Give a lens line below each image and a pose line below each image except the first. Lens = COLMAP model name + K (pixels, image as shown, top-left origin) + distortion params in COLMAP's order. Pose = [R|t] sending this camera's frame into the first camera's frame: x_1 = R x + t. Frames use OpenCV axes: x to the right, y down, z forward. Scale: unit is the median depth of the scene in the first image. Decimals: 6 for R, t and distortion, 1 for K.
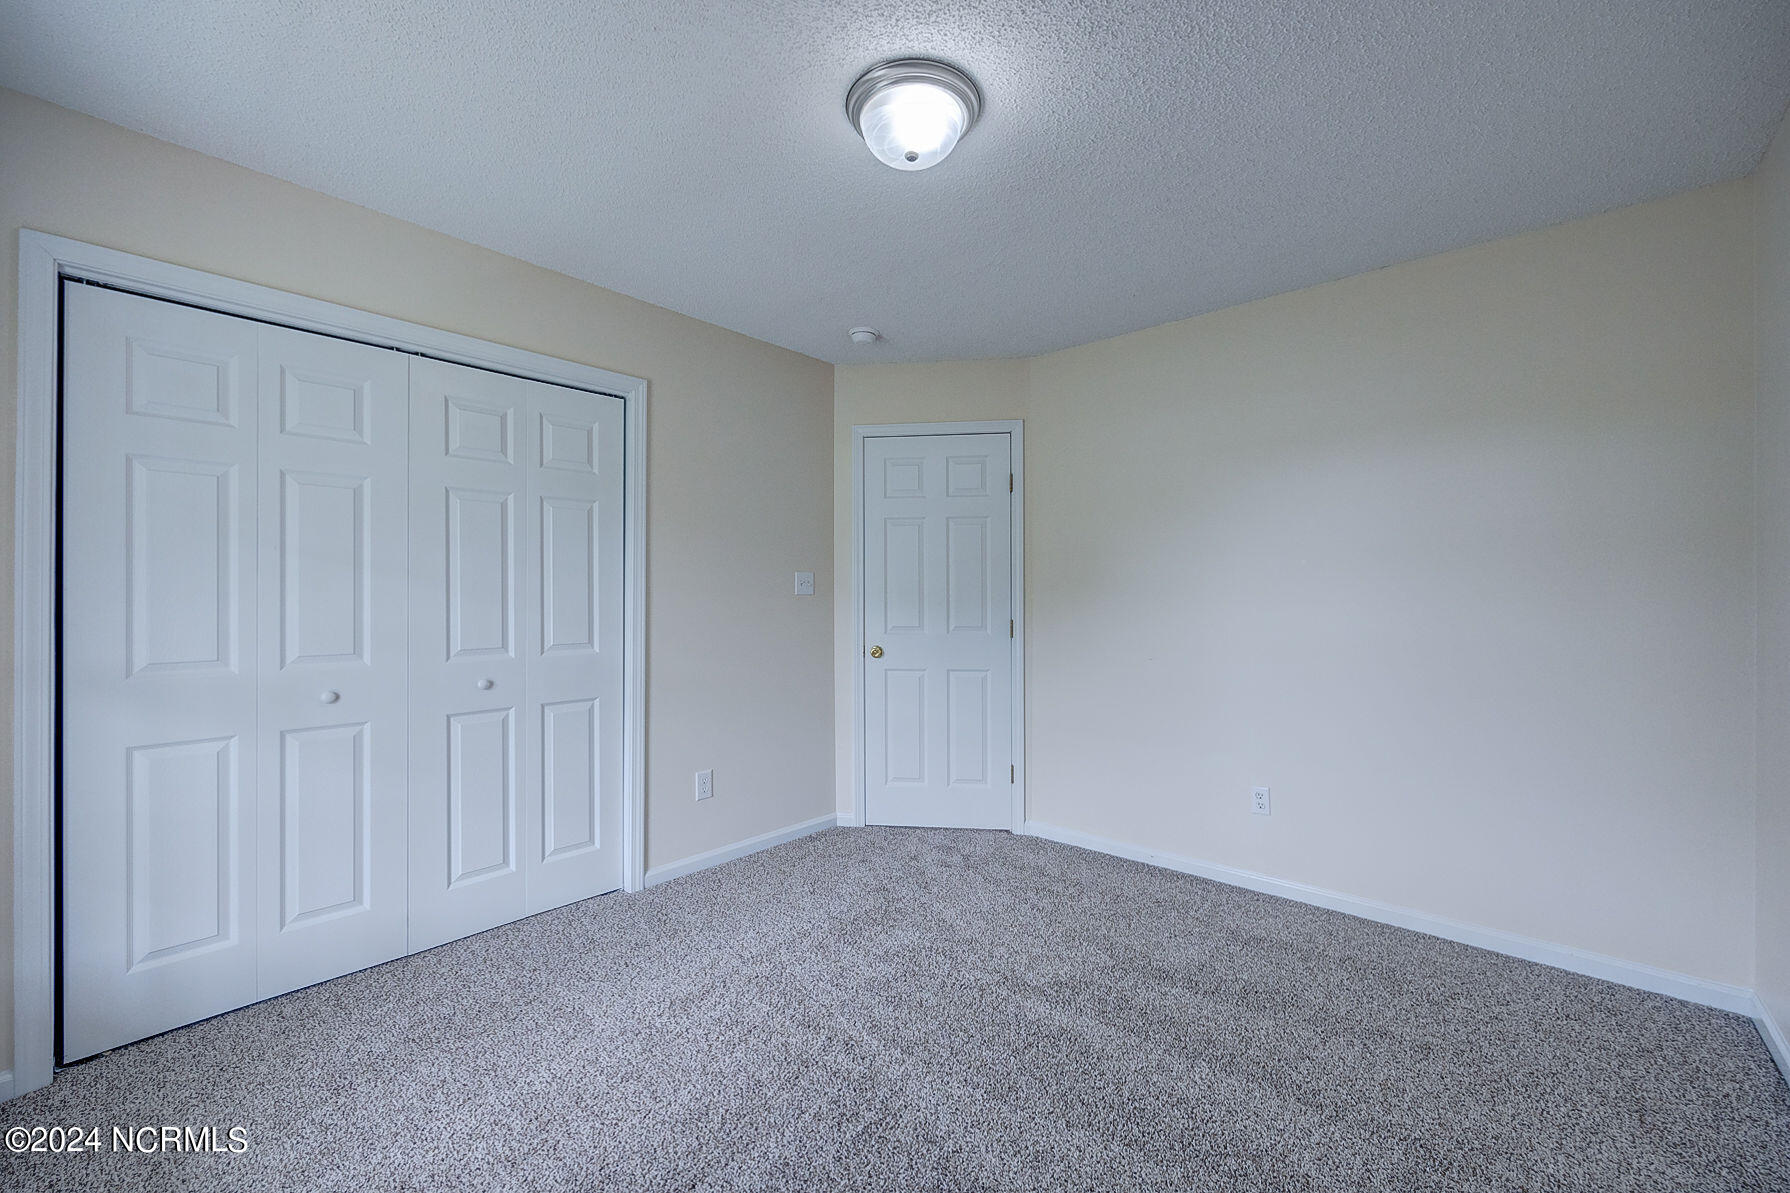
lens RADIAL K [[728.1, 0, 903.8], [0, 728.1, 604.8], [0, 0, 1]] dist [-0.003393, -0.000218]
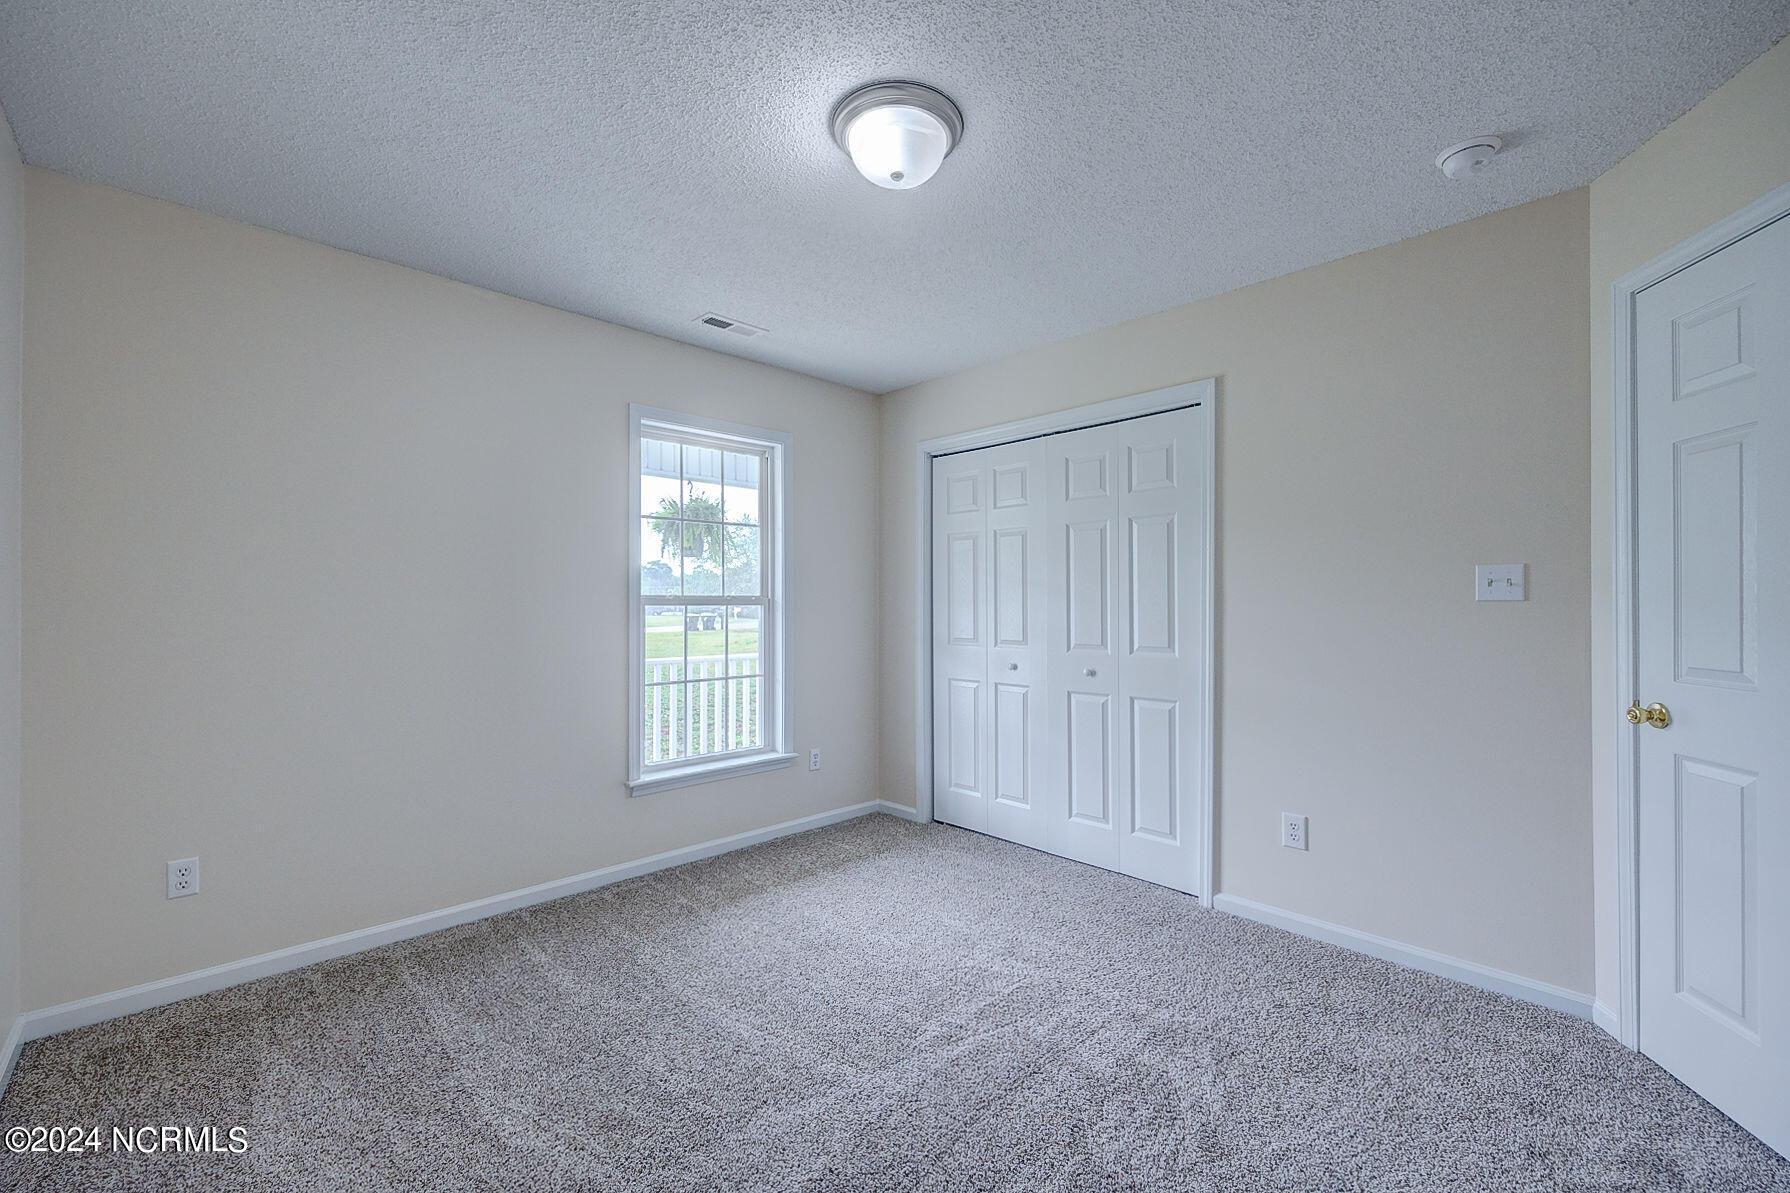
lens RADIAL K [[728.1, 0, 908.2], [0, 728.1, 602.6], [0, 0, 1]] dist [-0.003393, -0.000218]
pose [[-0.080475, -0.004052, -0.996748, 0.630543], [-0.012032, 0.999923, -0.003093, -0.005521], [0.996684, 0.011744, -0.080518, 0.669408]]
